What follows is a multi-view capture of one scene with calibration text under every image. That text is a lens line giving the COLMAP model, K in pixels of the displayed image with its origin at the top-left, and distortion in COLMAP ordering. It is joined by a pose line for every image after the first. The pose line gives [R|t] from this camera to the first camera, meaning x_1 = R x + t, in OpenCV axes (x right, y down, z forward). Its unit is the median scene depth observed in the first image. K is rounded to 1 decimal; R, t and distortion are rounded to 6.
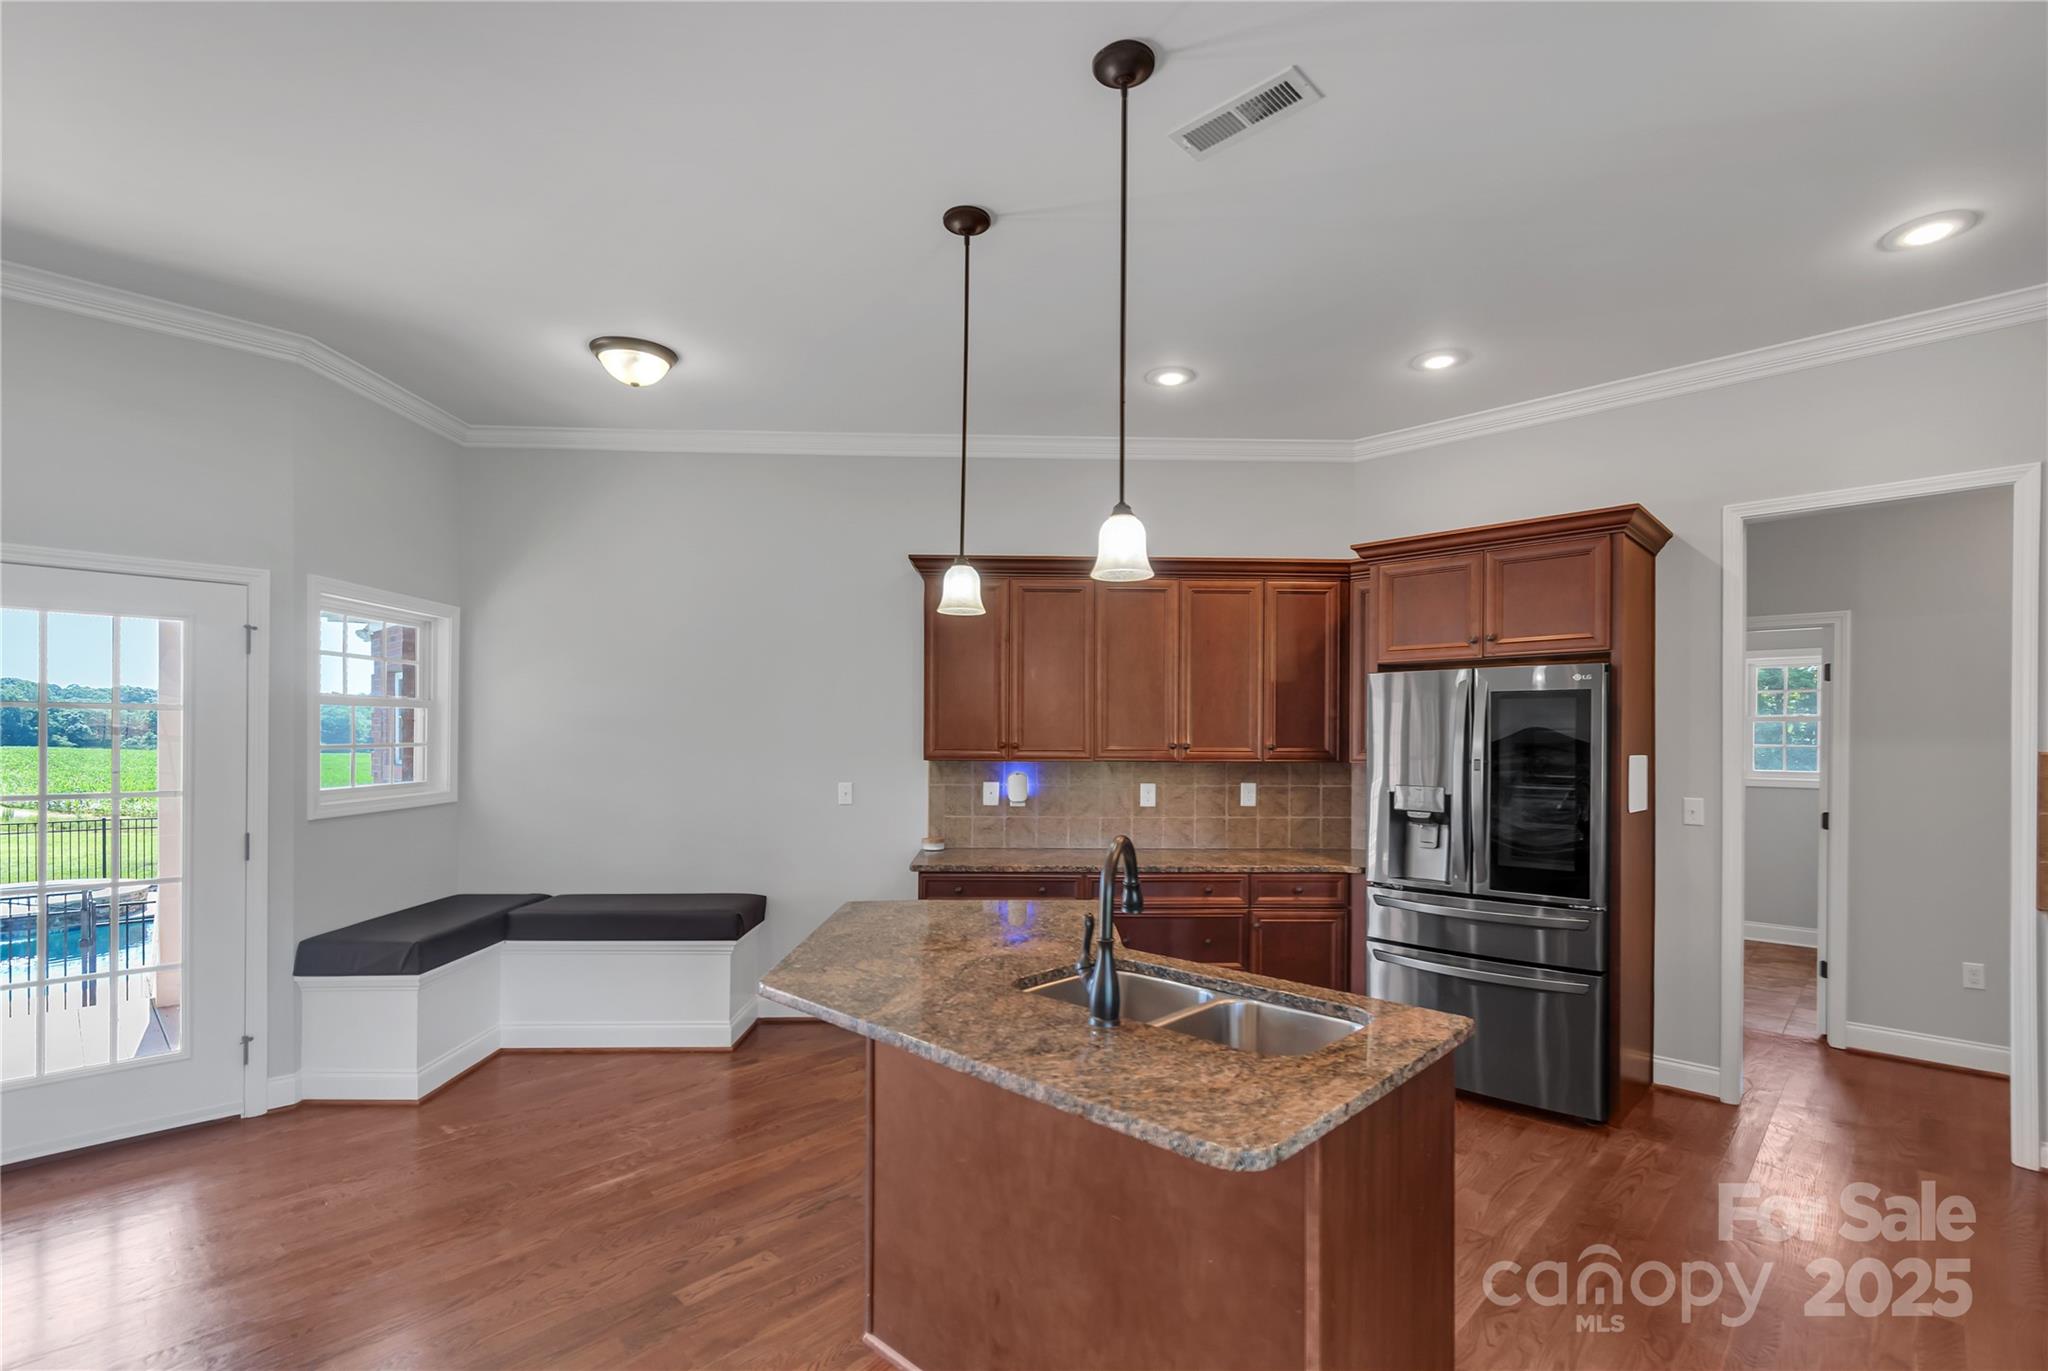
lens RADIAL K [[935.0, 0, 1022.8], [0, 935.0, 737.8], [0, 0, 1]] dist [0.001652, -0.001126]
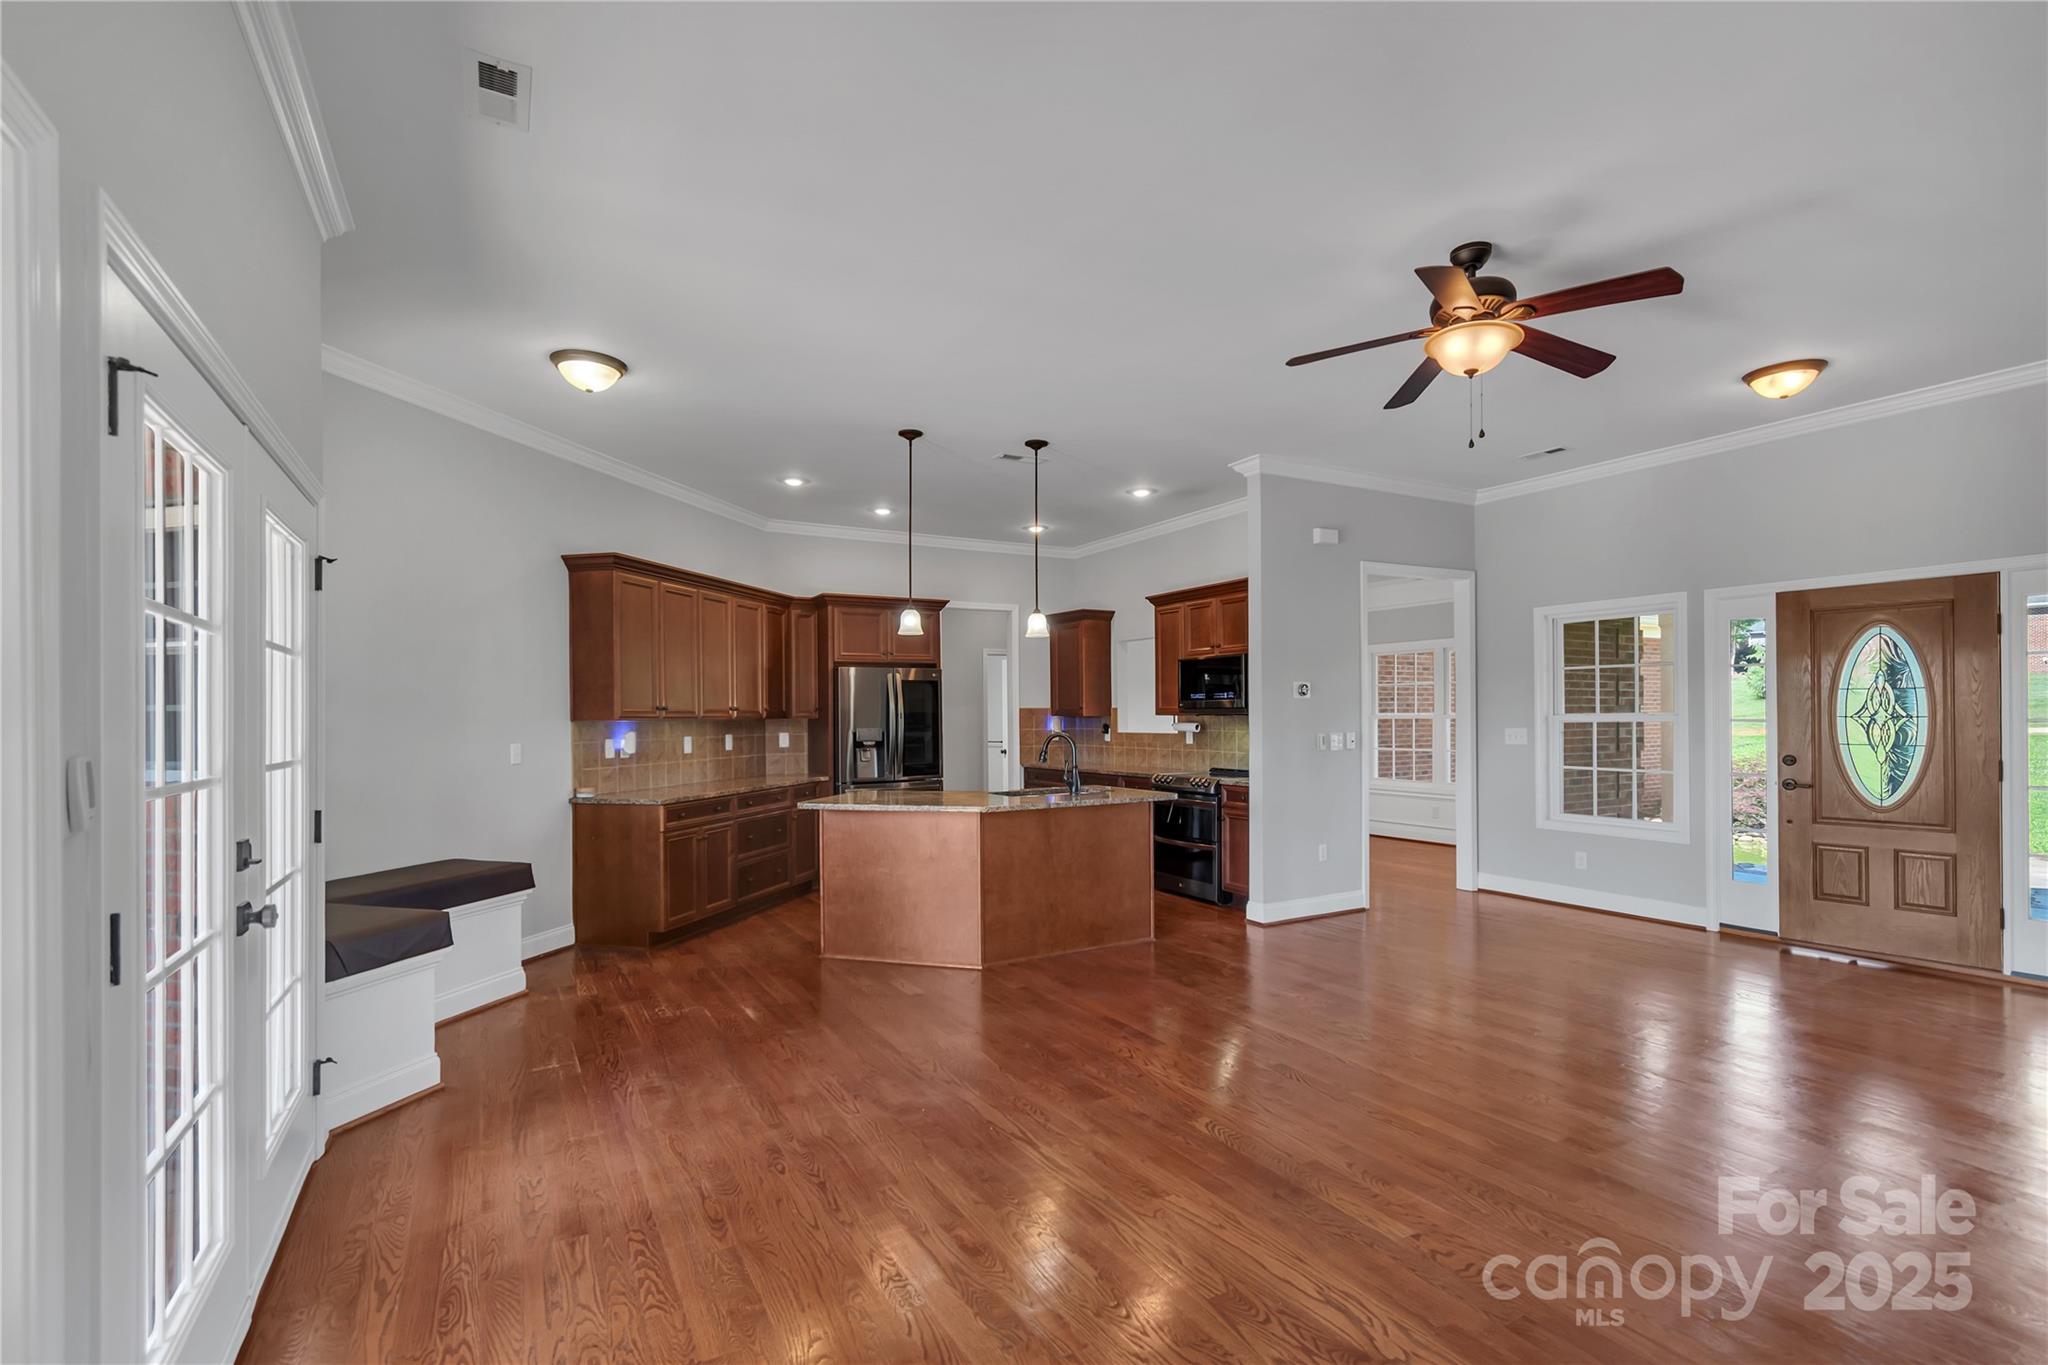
lens RADIAL K [[935.0, 0, 1064.9], [0, 935.0, 712.4], [0, 0, 1]] dist [0.001652, -0.001126]
pose [[0.251896, -0.005435, 0.967739, -1.168033], [0.011410, 0.999931, 0.002646, 0.017120], [-0.967687, 0.010375, 0.251941, 0.121015]]
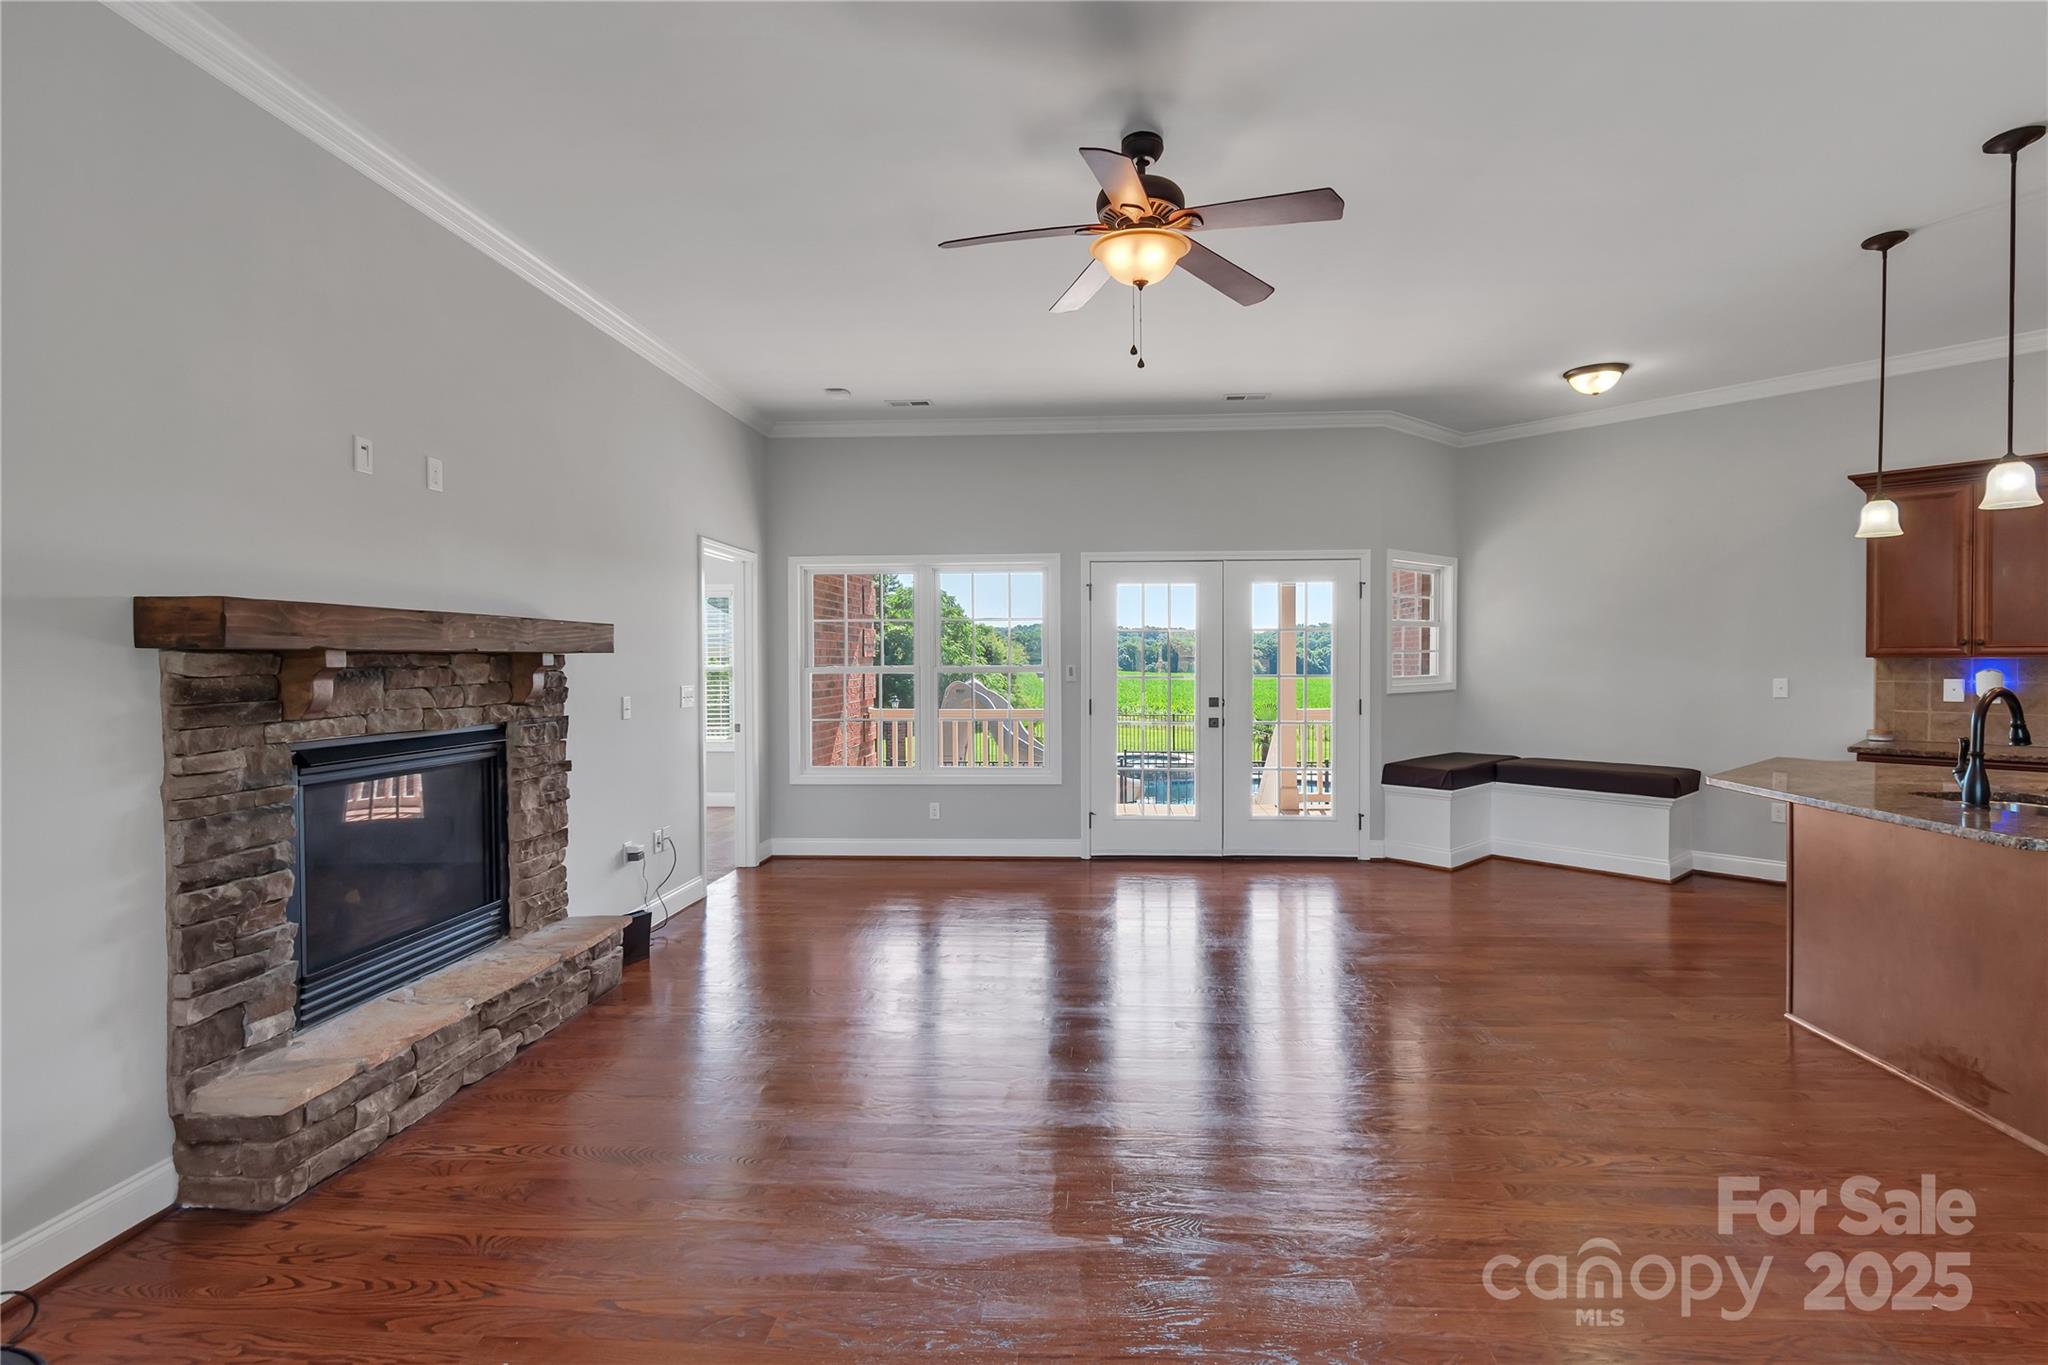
lens RADIAL K [[935.0, 0, 1054.5], [0, 935.0, 672.9], [0, 0, 1]] dist [0.001652, -0.001126]
pose [[0.651067, 0.001375, -0.759019, 0.114093], [0.007111, 0.999943, 0.007911, 0.027212], [0.758987, -0.010547, 0.651020, -0.479782]]
